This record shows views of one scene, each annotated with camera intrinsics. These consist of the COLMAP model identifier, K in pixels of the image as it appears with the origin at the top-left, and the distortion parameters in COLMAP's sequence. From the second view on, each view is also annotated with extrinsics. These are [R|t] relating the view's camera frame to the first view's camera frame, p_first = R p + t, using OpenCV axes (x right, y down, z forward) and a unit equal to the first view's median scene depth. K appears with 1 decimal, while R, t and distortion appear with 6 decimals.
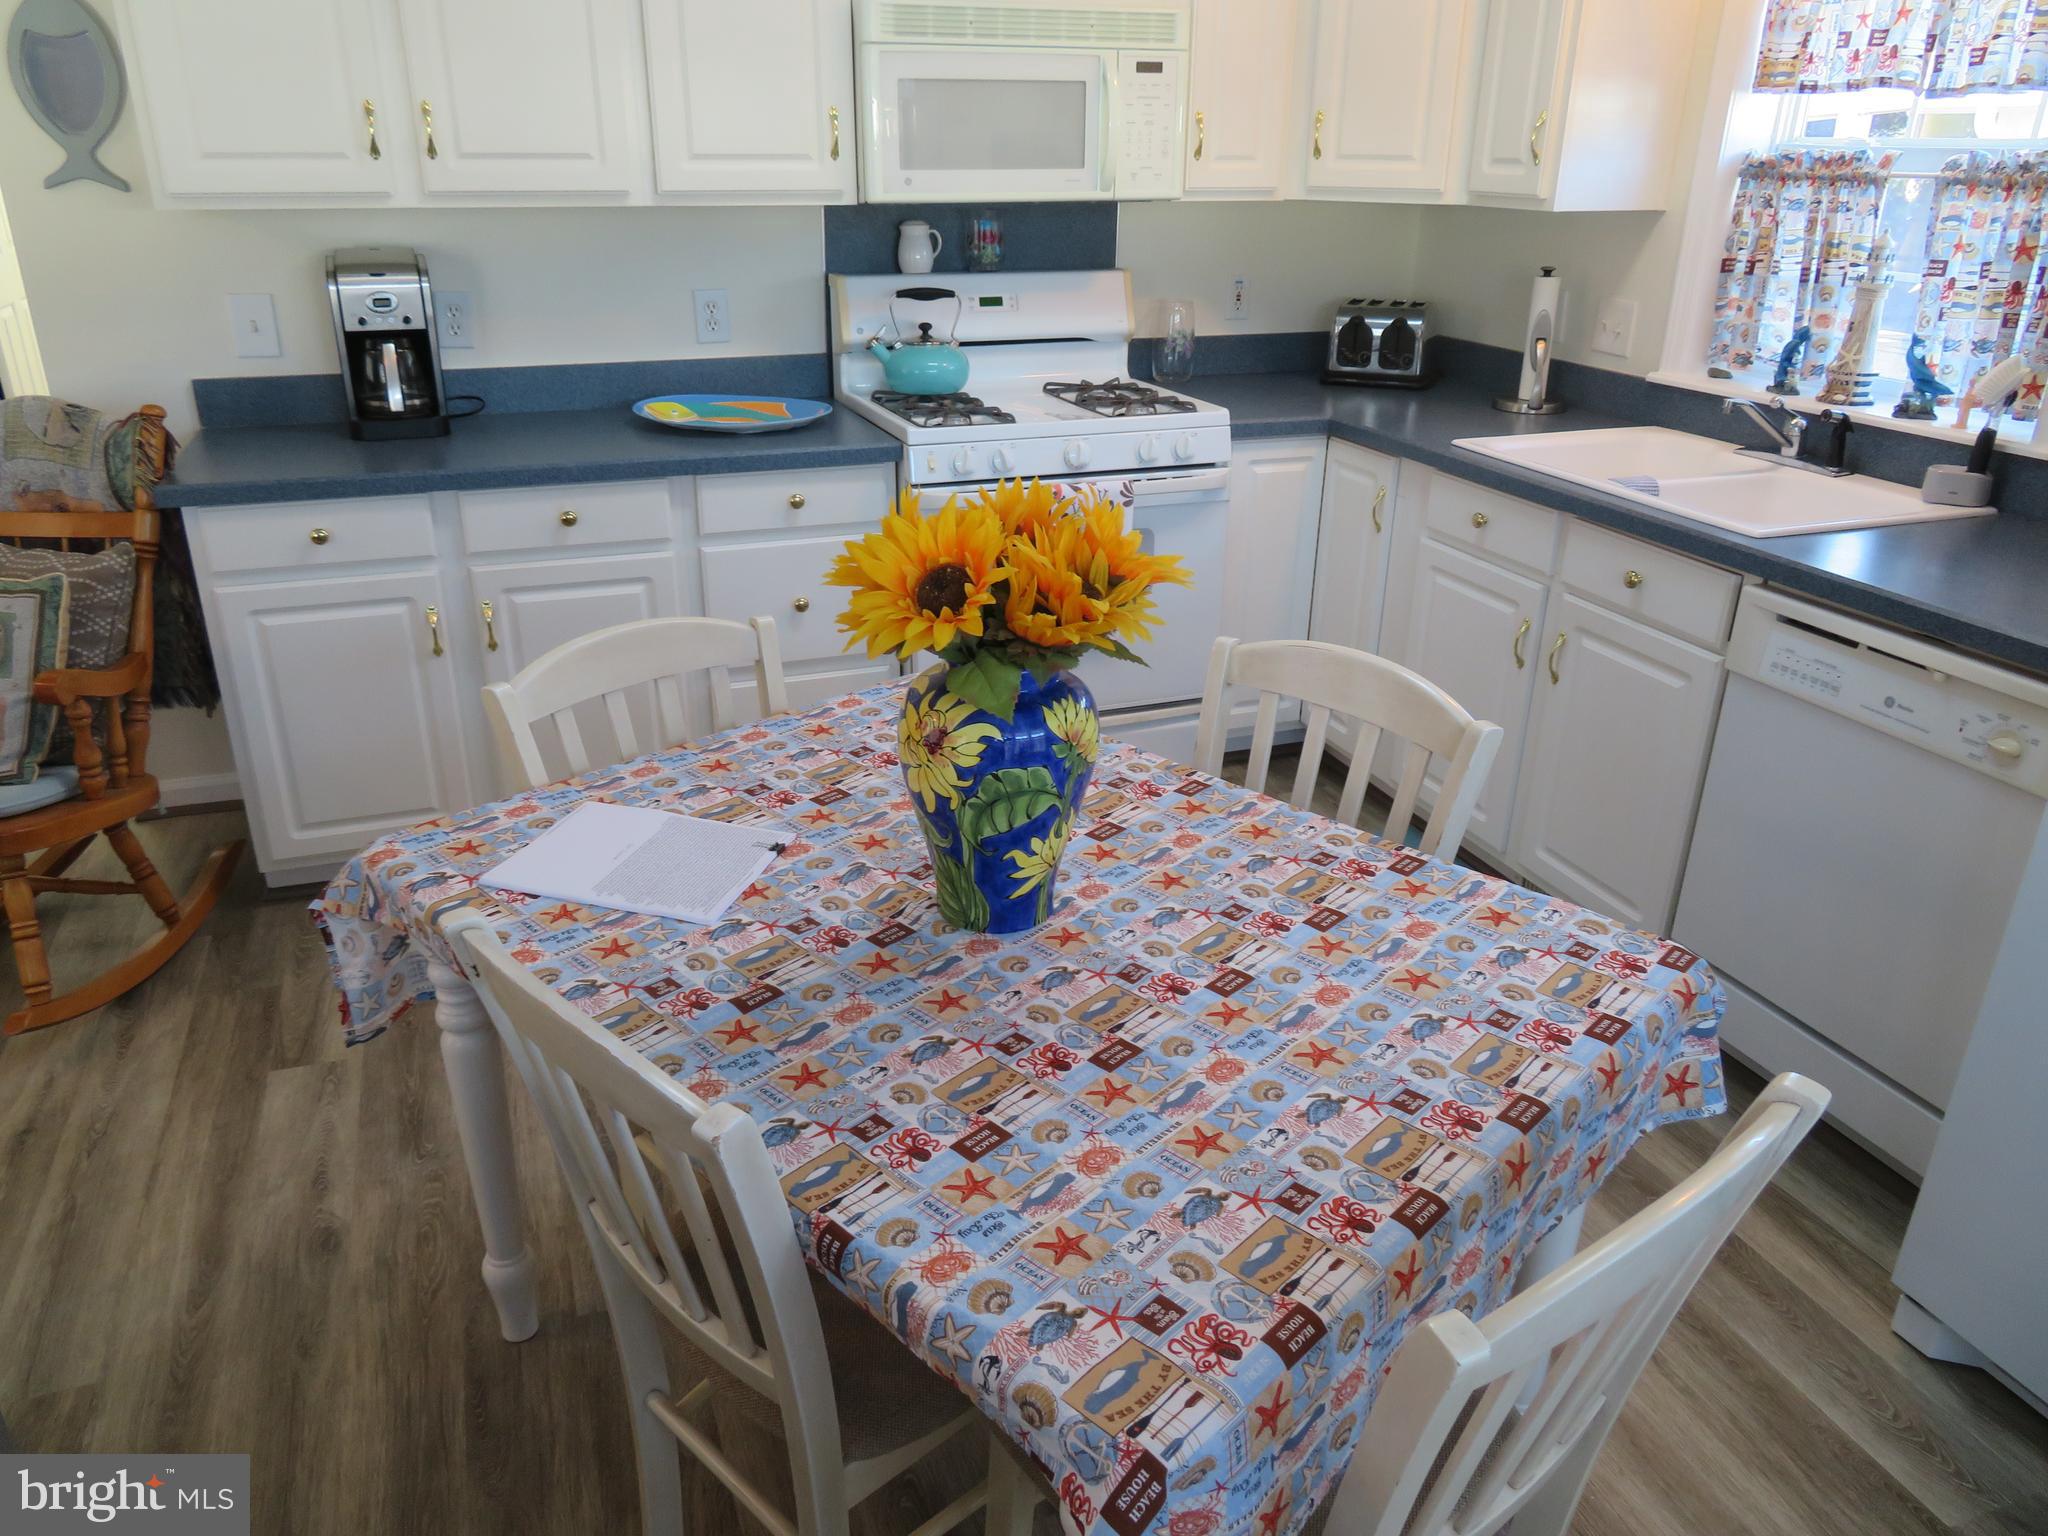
lens RADIAL K [[1460.9, 0, 1024.0], [0, 1460.9, 768.0], [0, 0, 1]] dist [-0.010502, 0.013746]
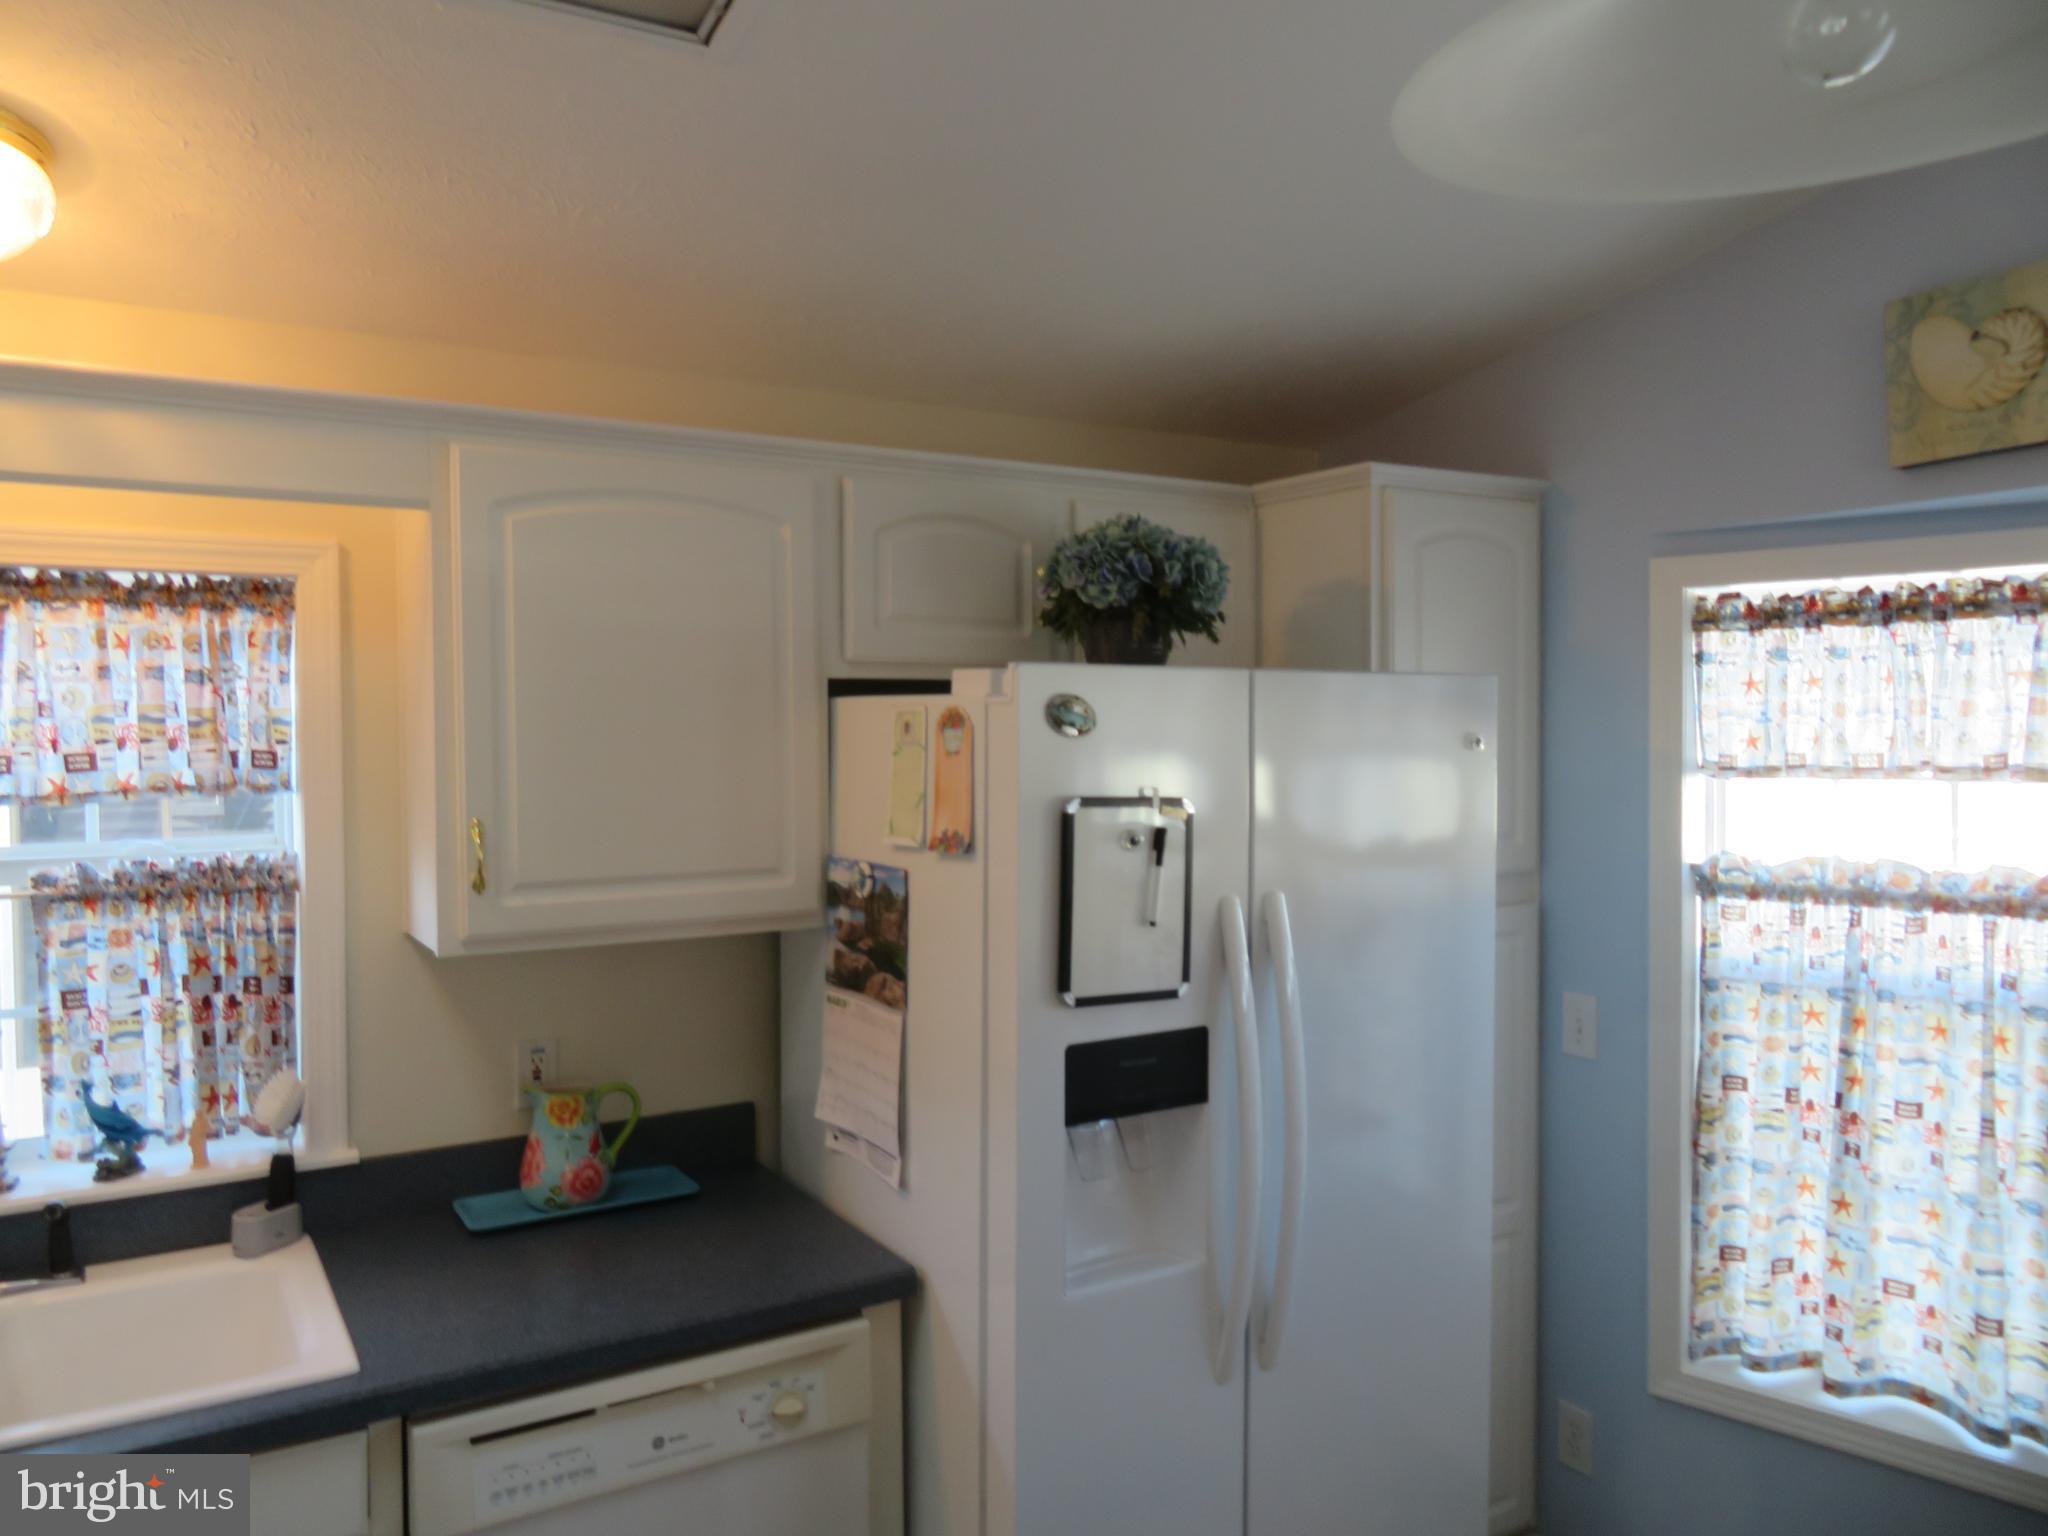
lens RADIAL K [[1449.8, 0, 1024.0], [0, 1449.8, 768.0], [0, 0, 1]] dist [-0.013582, -0.003464]
pose [[-0.194396, -0.037010, 0.980225, -0.226845], [0.390013, 0.913990, 0.111856, -0.324892], [-0.900055, 0.404045, -0.163242, 0.577417]]
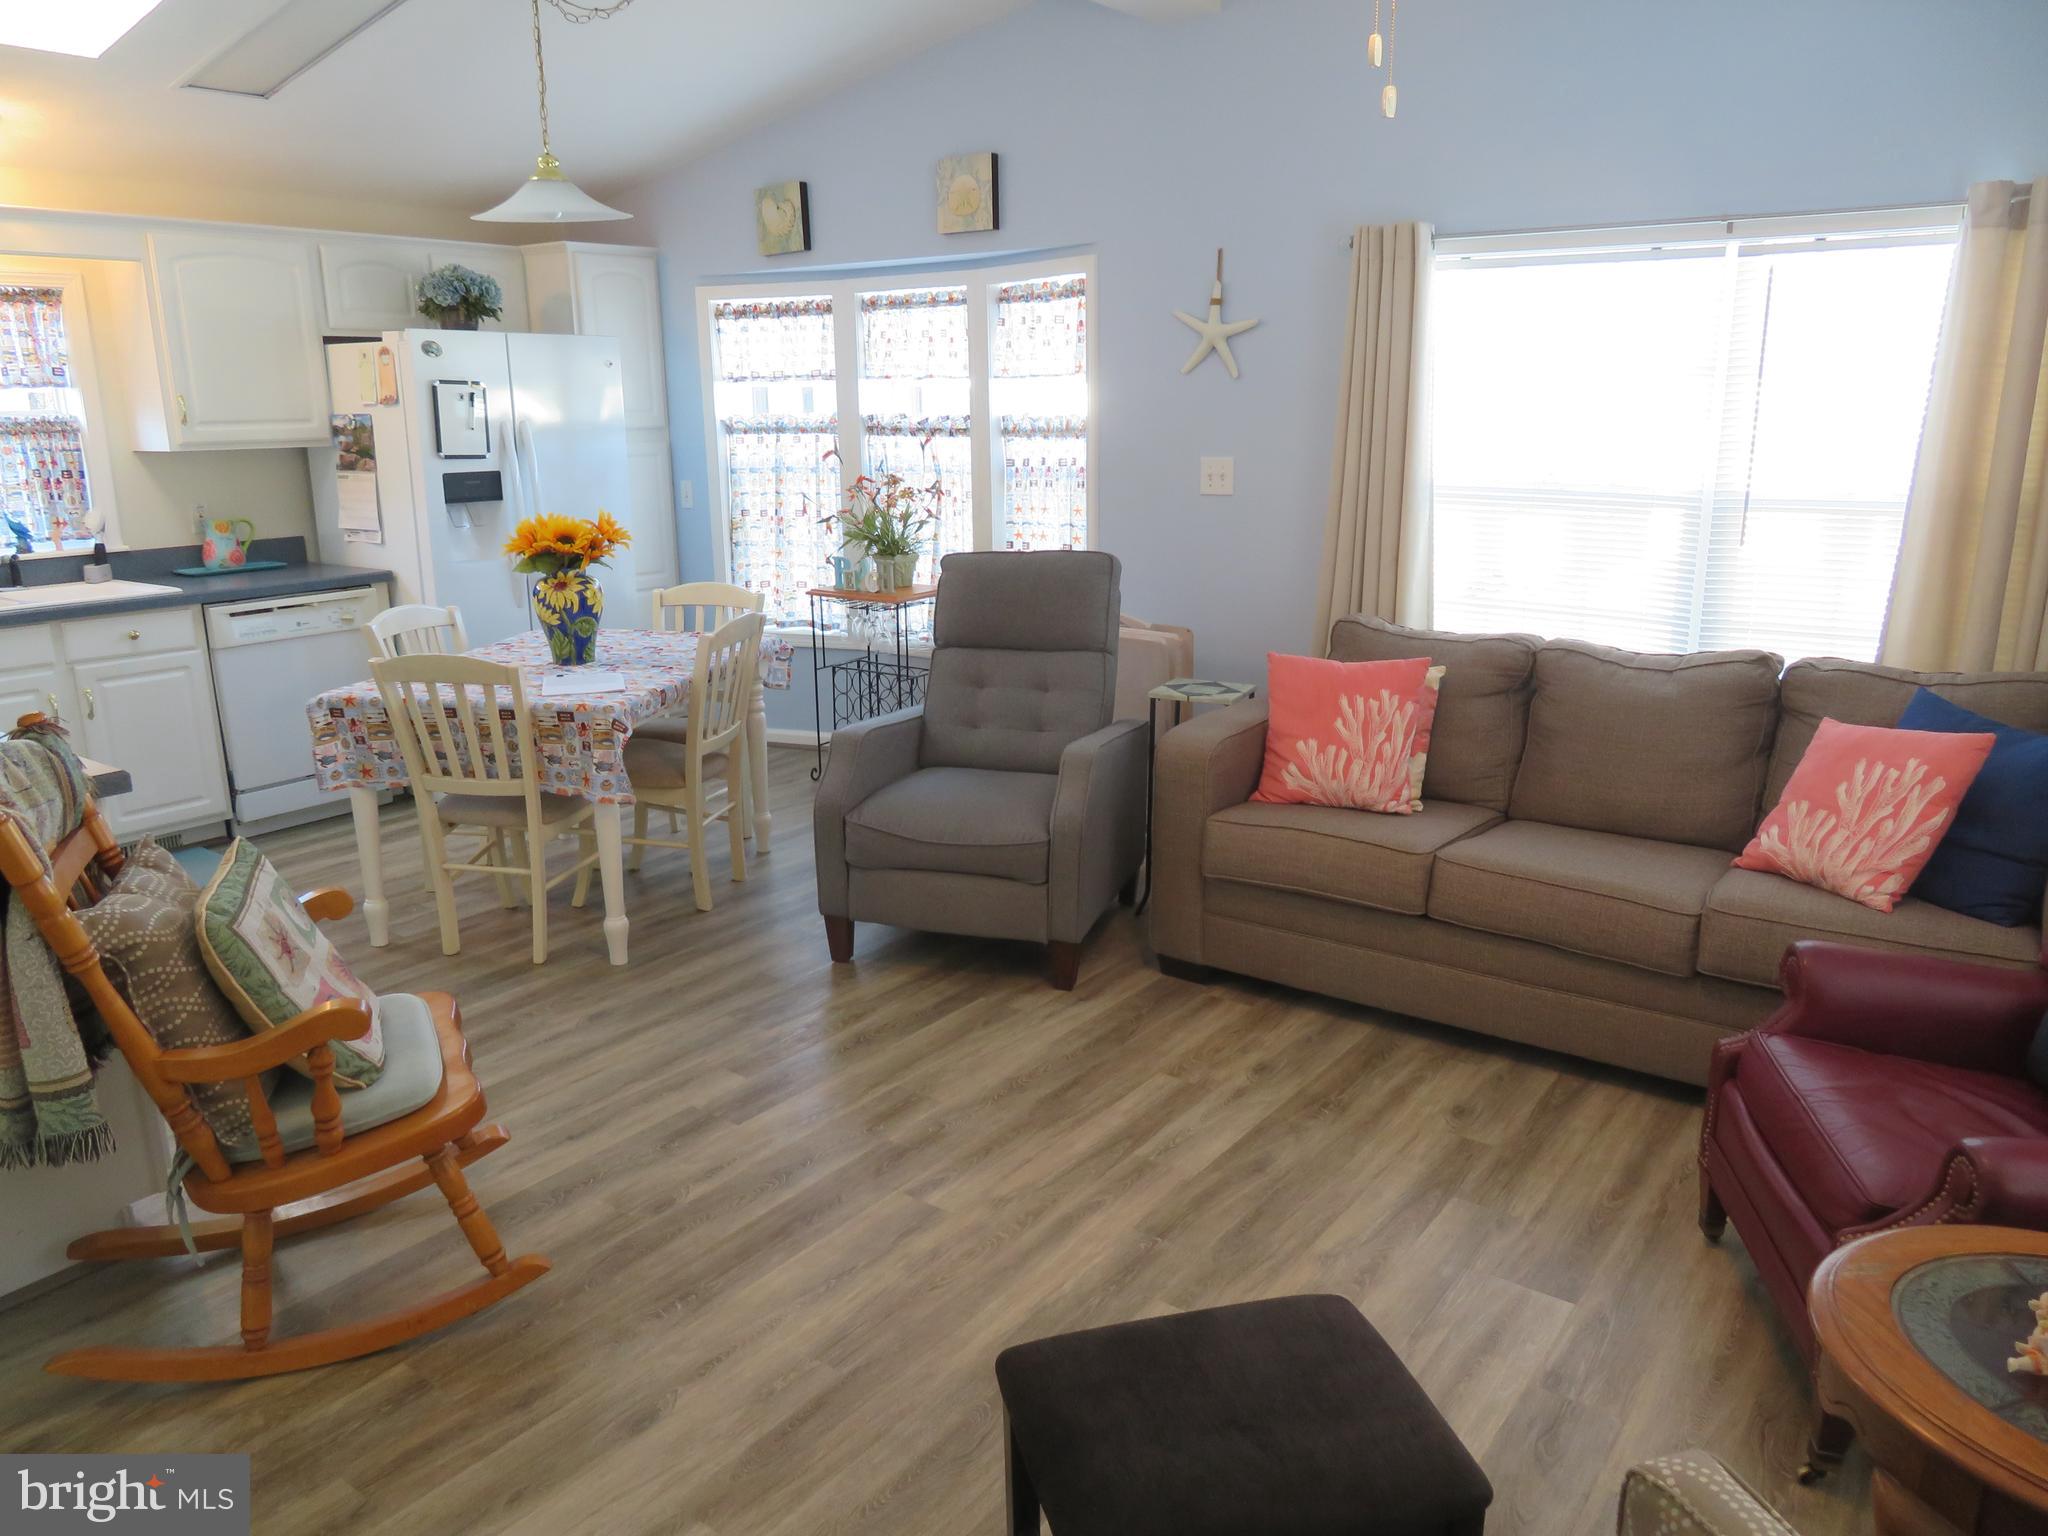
lens RADIAL K [[1386.8, 0, 1018.3], [0, 1386.8, 773.9], [0, 0, 1]] dist [-0.023656, -0.005451]
pose [[-0.551717, -0.218847, 0.804807, -1.488533], [0.333123, 0.826825, 0.453199, -0.360808], [-0.764616, 0.518138, -0.383270, 0.814610]]
